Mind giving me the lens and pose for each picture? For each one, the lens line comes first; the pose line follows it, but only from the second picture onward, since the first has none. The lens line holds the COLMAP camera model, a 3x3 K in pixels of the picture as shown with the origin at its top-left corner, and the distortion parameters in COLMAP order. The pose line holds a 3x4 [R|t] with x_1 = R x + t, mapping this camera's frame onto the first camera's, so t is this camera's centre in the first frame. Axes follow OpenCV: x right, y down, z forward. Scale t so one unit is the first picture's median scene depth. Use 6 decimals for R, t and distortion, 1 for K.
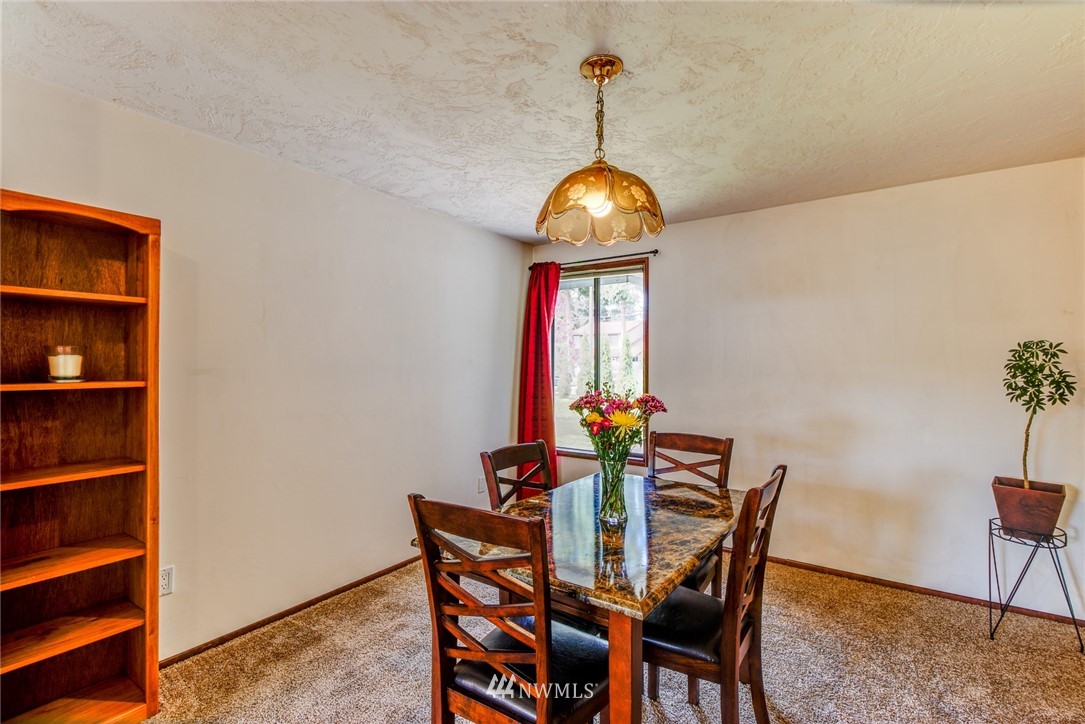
lens RADIAL K [[501.0, 0, 543.0], [0, 501.0, 361.4], [0, 0, 1]] dist [0.020470, -0.010602]
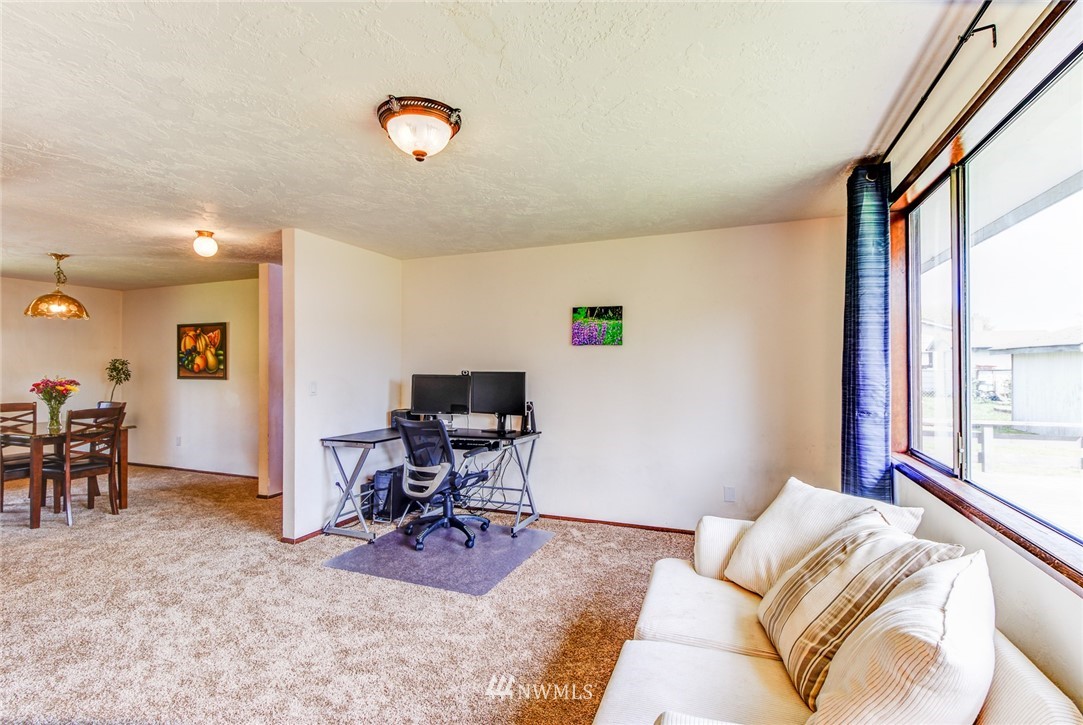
lens RADIAL K [[500.1, 0, 544.7], [0, 500.1, 360.7], [0, 0, 1]] dist [0.020470, -0.010602]
pose [[-0.193605, -0.000140, 0.981080, -2.307004], [-0.002907, 0.999996, -0.000431, -0.039488], [-0.981075, -0.002935, -0.193605, -0.809766]]
